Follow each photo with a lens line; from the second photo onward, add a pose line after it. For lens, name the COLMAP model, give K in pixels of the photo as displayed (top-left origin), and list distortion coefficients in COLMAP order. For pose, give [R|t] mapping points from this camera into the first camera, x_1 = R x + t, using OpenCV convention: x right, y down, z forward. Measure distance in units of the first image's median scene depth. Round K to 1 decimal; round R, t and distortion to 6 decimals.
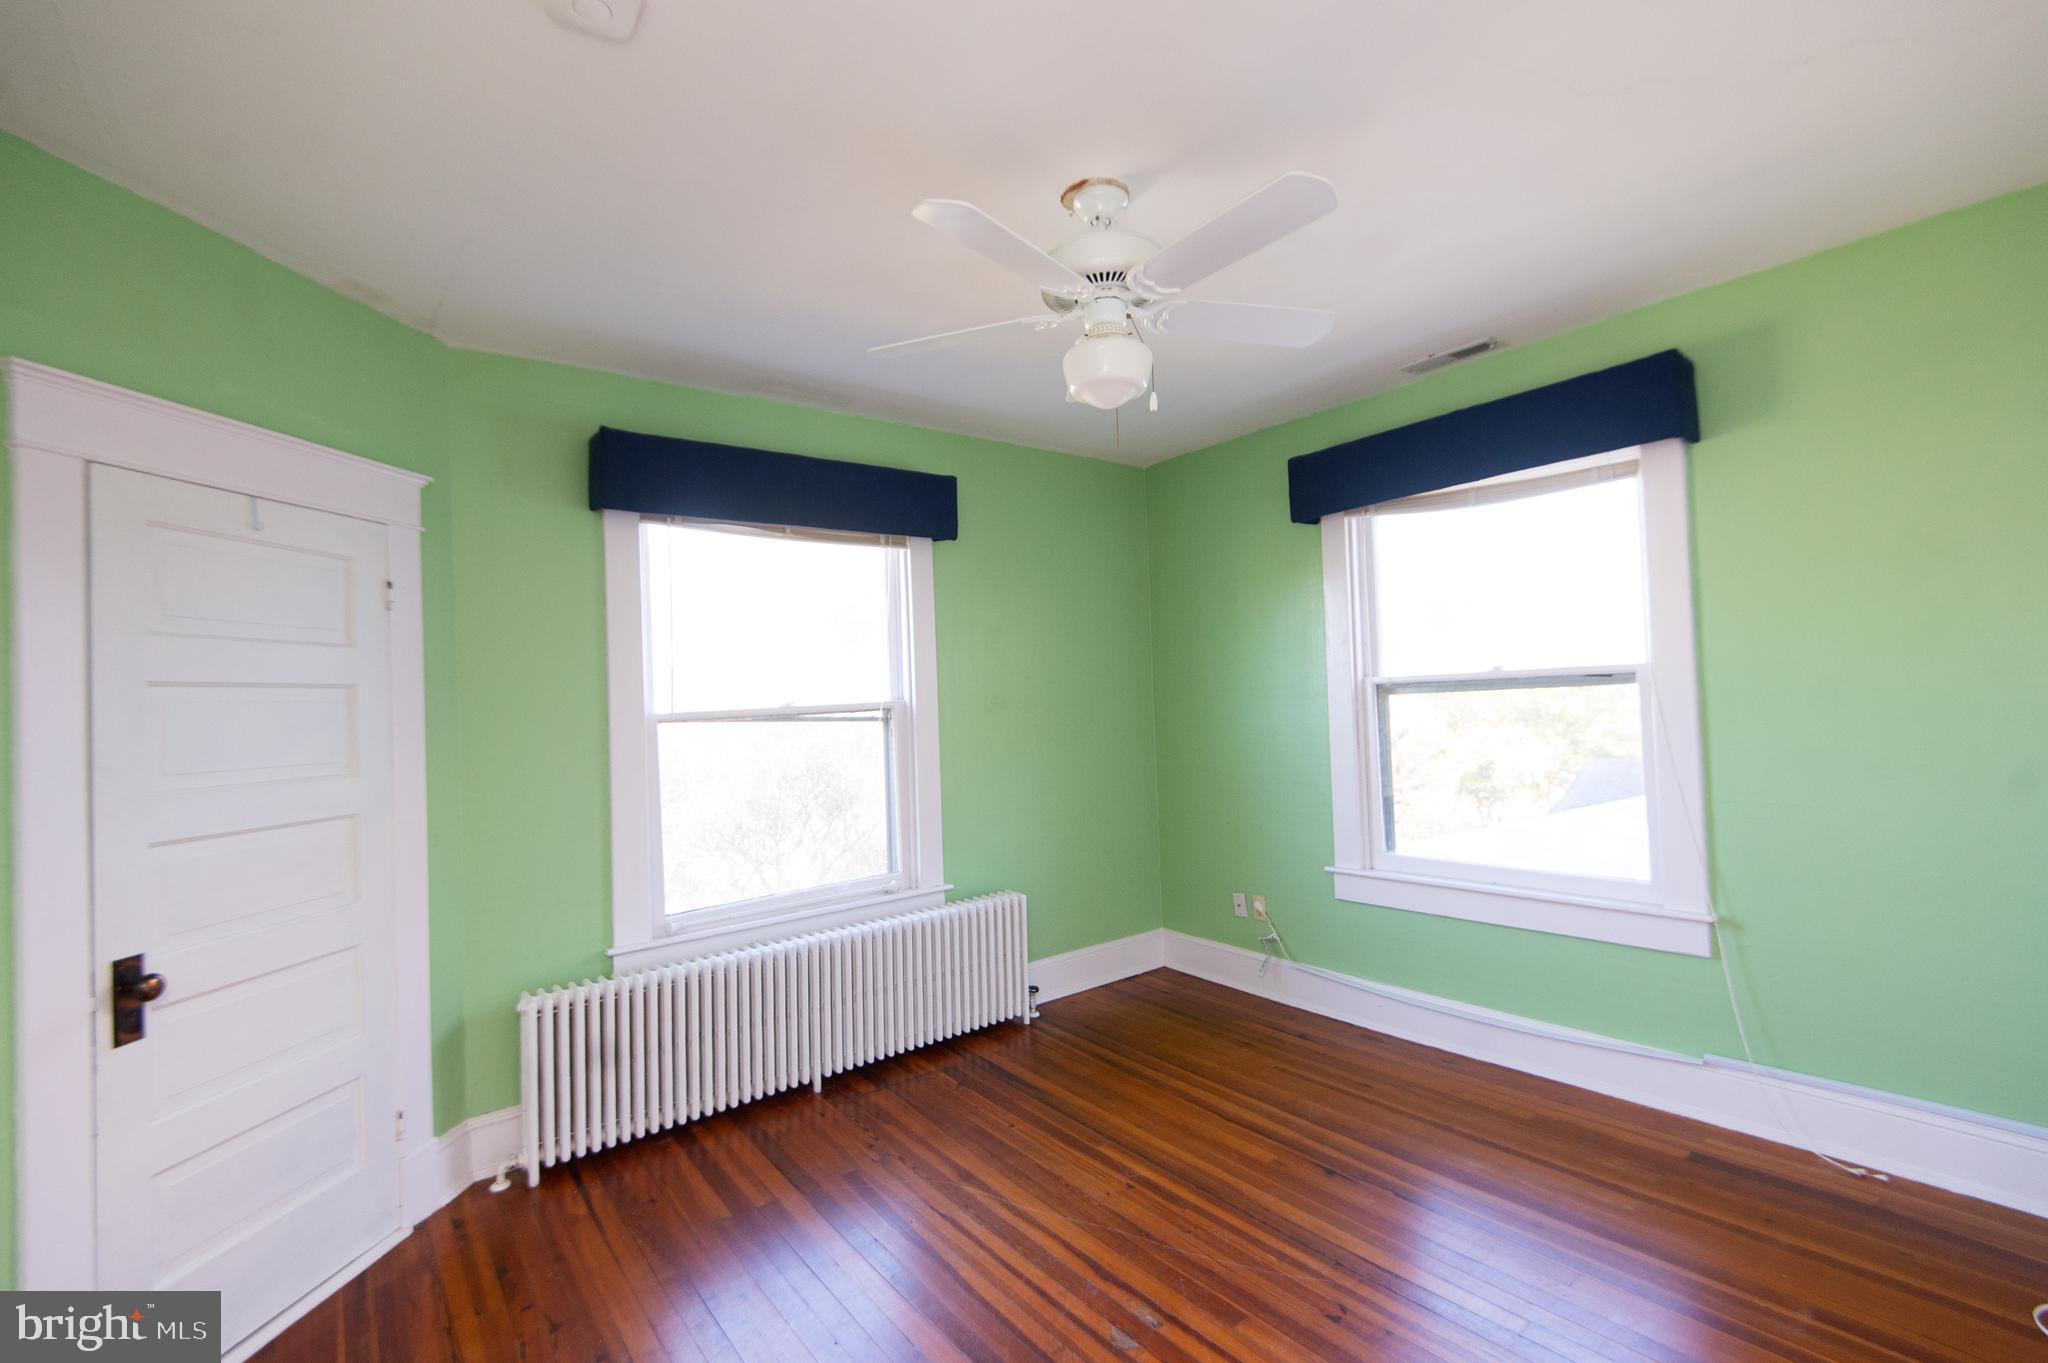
lens RADIAL K [[907.6, 0, 1025.5], [0, 907.6, 674.5], [0, 0, 1]] dist [0.022382, -0.014240]
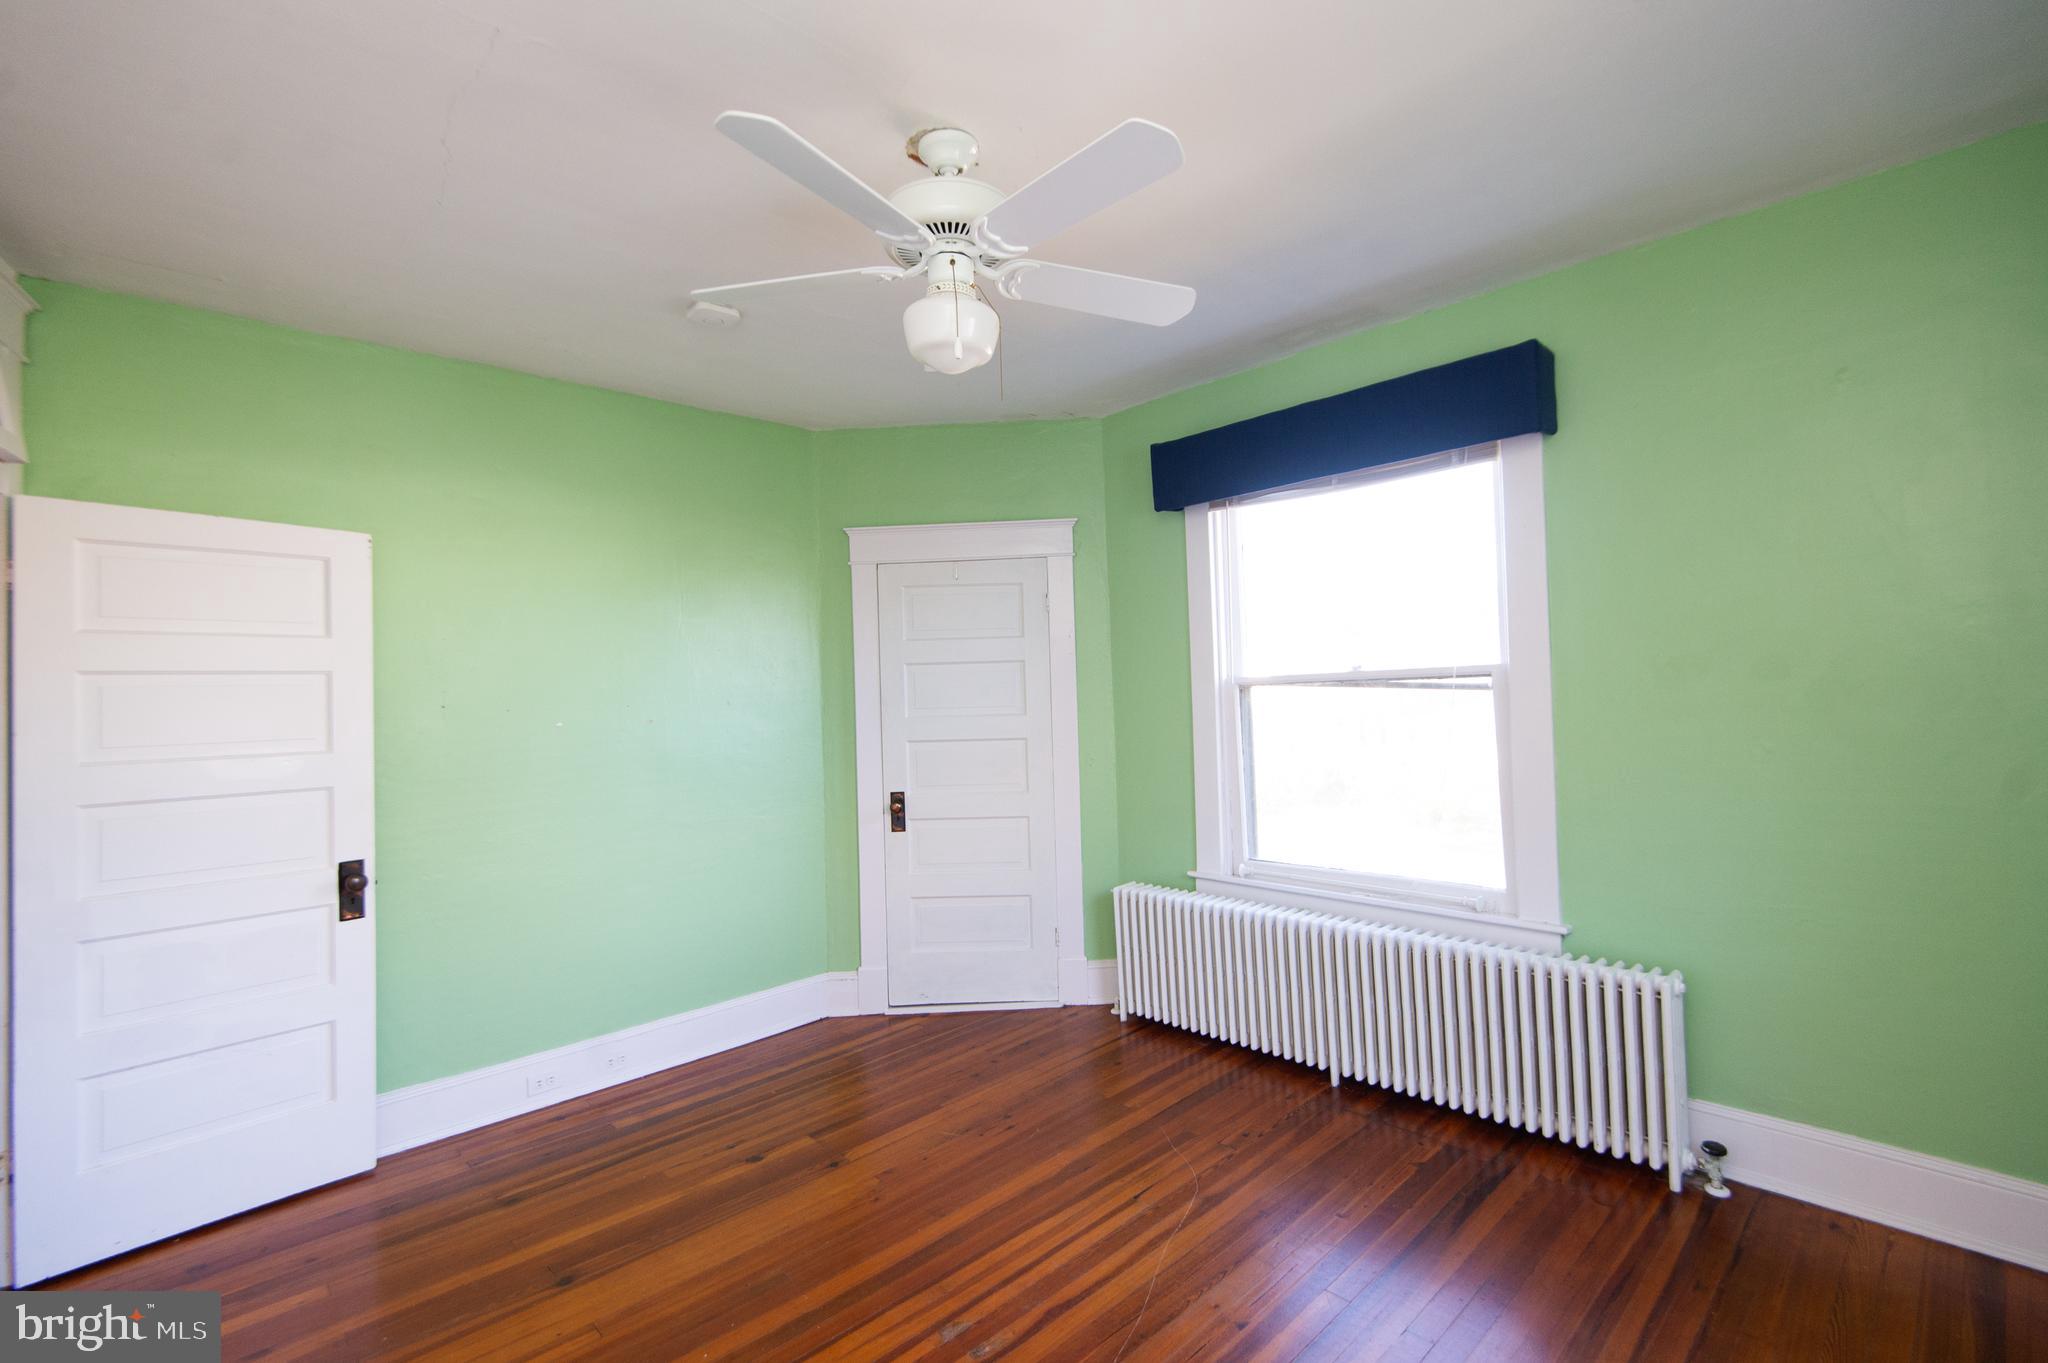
lens RADIAL K [[907.6, 0, 1025.5], [0, 907.6, 674.5], [0, 0, 1]] dist [0.022382, -0.014240]
pose [[0.107732, 0.019260, -0.993993, 0.696902], [0.054958, 0.998168, 0.025297, -0.003252], [0.992660, -0.057353, 0.106476, 0.647659]]
